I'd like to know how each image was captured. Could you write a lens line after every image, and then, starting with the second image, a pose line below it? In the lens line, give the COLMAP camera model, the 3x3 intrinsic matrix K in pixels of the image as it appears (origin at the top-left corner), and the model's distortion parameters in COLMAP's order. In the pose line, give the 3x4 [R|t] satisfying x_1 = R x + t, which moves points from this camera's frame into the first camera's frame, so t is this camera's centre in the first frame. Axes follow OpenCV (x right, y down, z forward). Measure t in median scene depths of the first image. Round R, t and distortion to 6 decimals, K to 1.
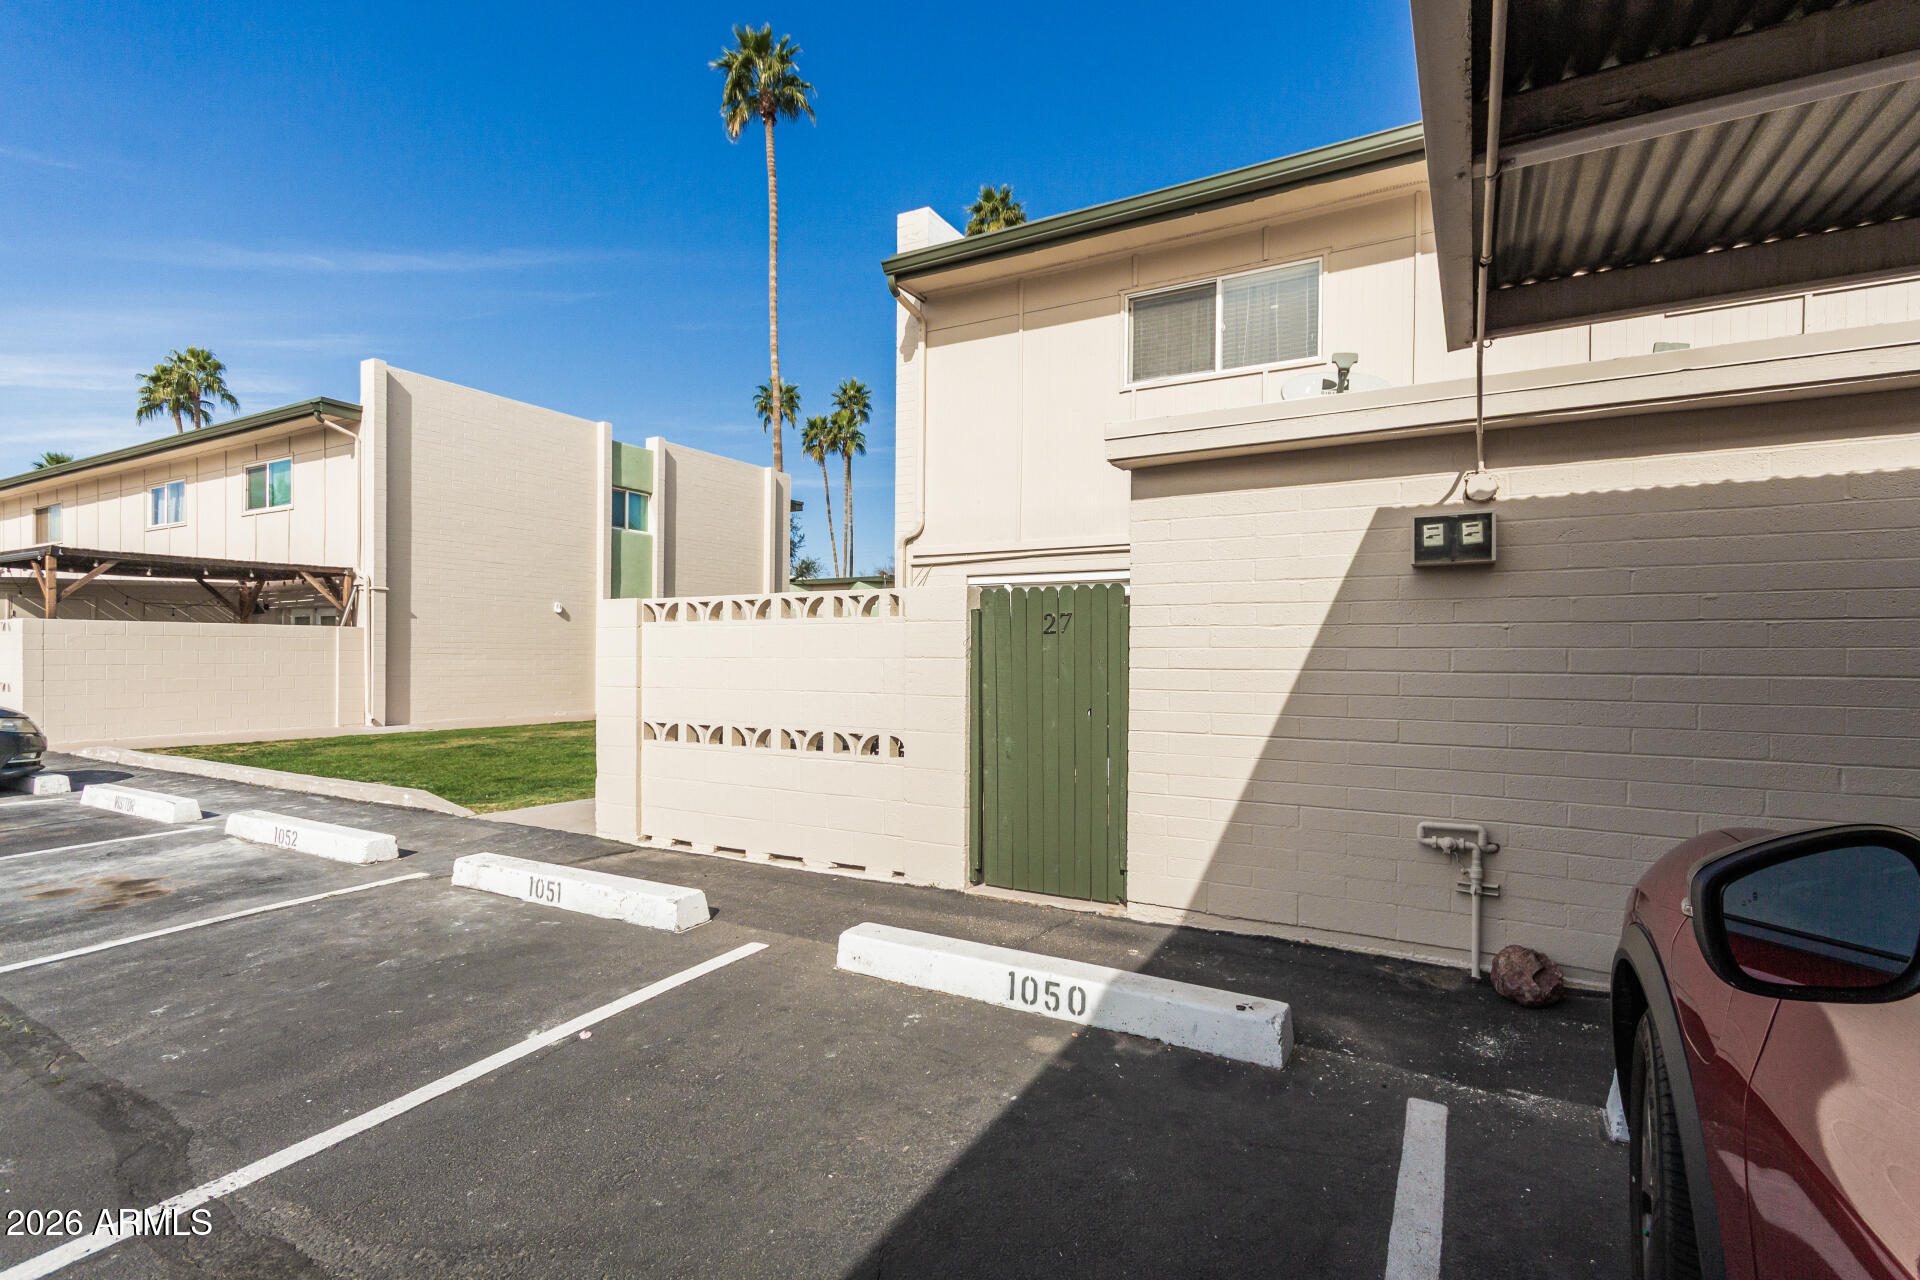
lens RADIAL K [[890.2, 0, 963.0], [0, 890.2, 649.7], [0, 0, 1]] dist [0.007005, -0.001562]
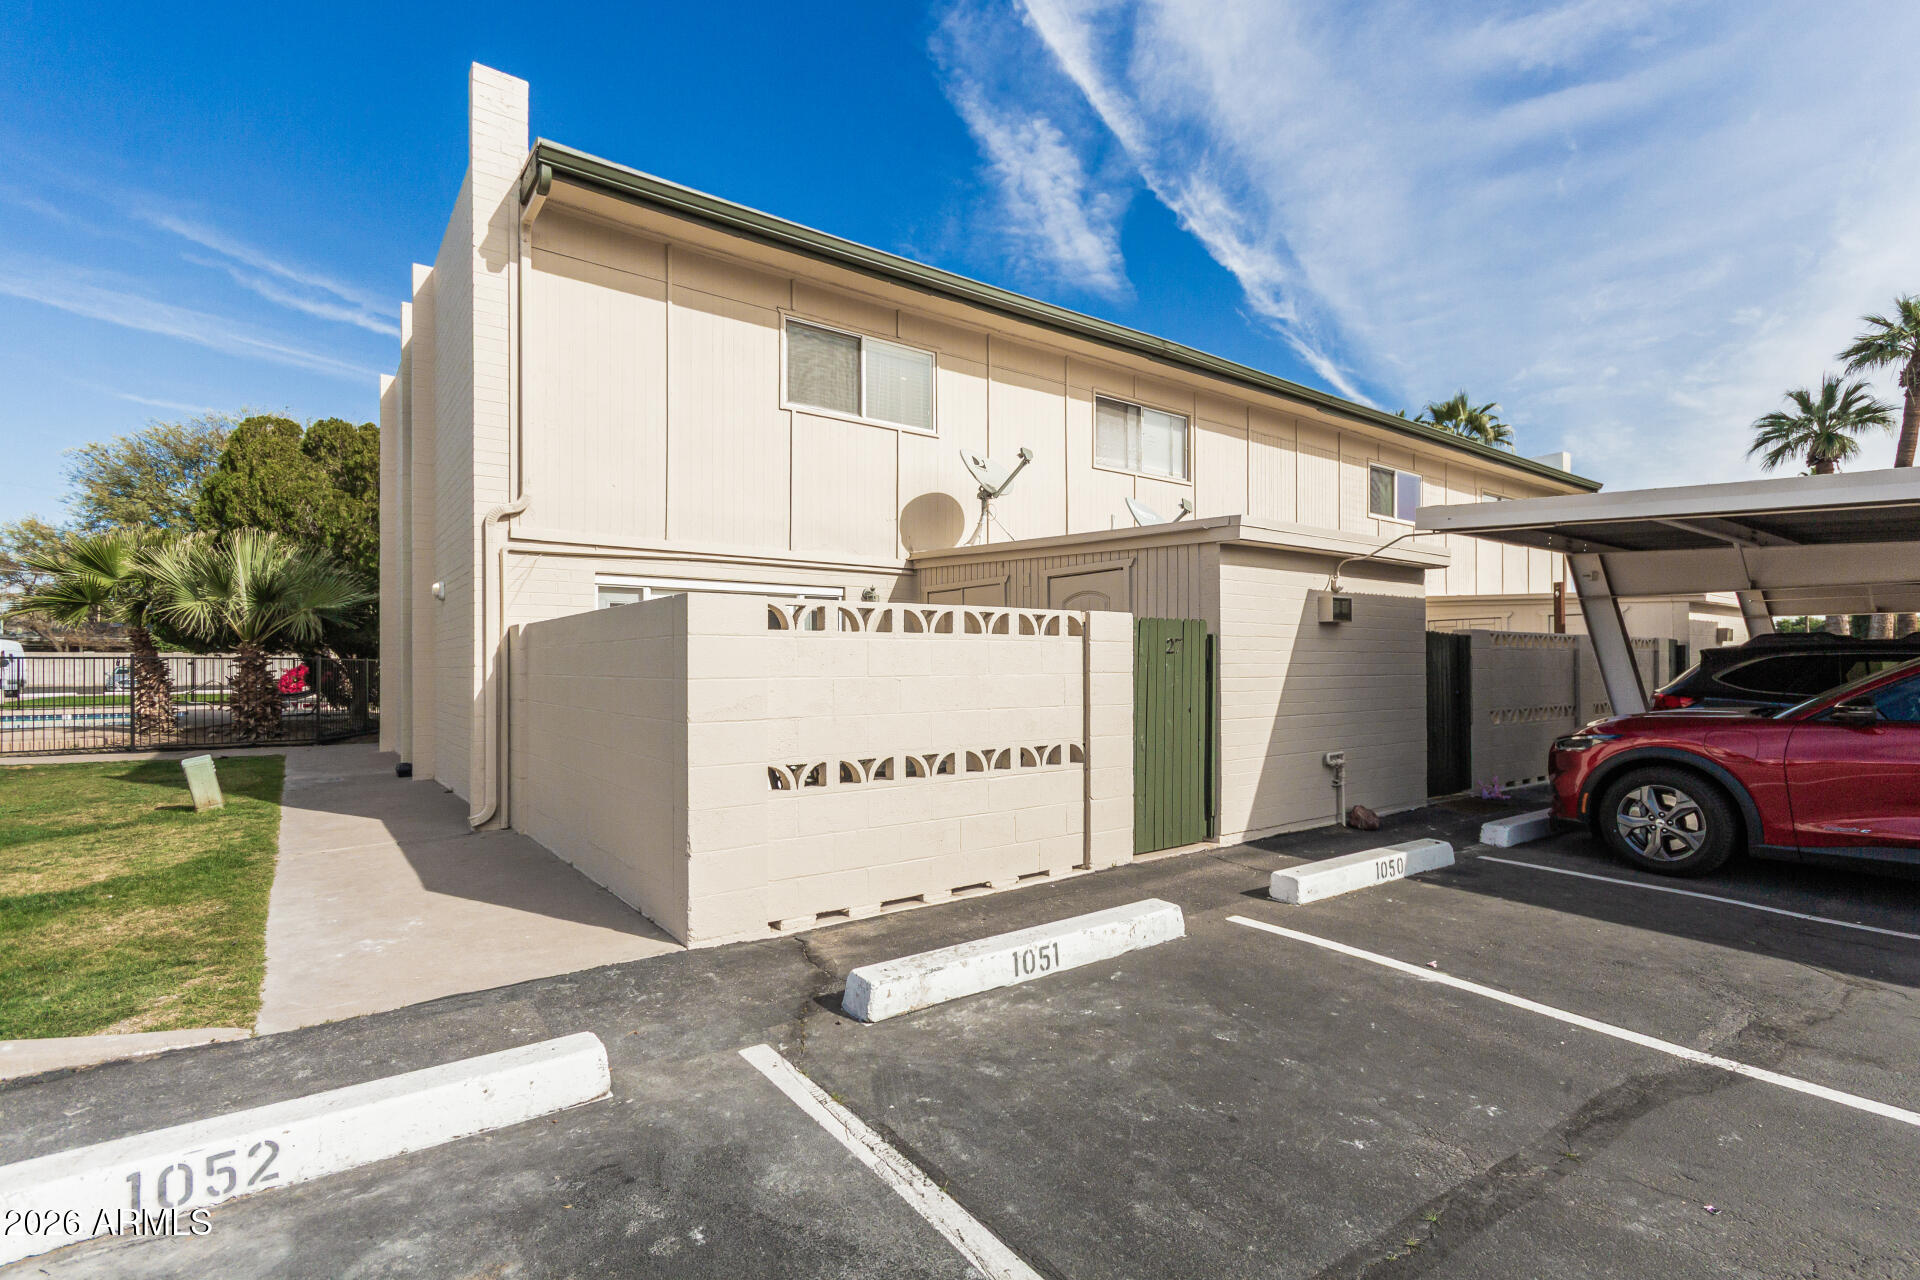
lens RADIAL K [[890.2, 0, 1011.2], [0, 890.2, 664.1], [0, 0, 1]] dist [0.007005, -0.001562]
pose [[0.398903, -0.001792, 0.916991, -1.274194], [0.005641, 0.999984, -0.000500, -0.001445], [-0.916976, 0.005373, 0.398907, 0.721728]]
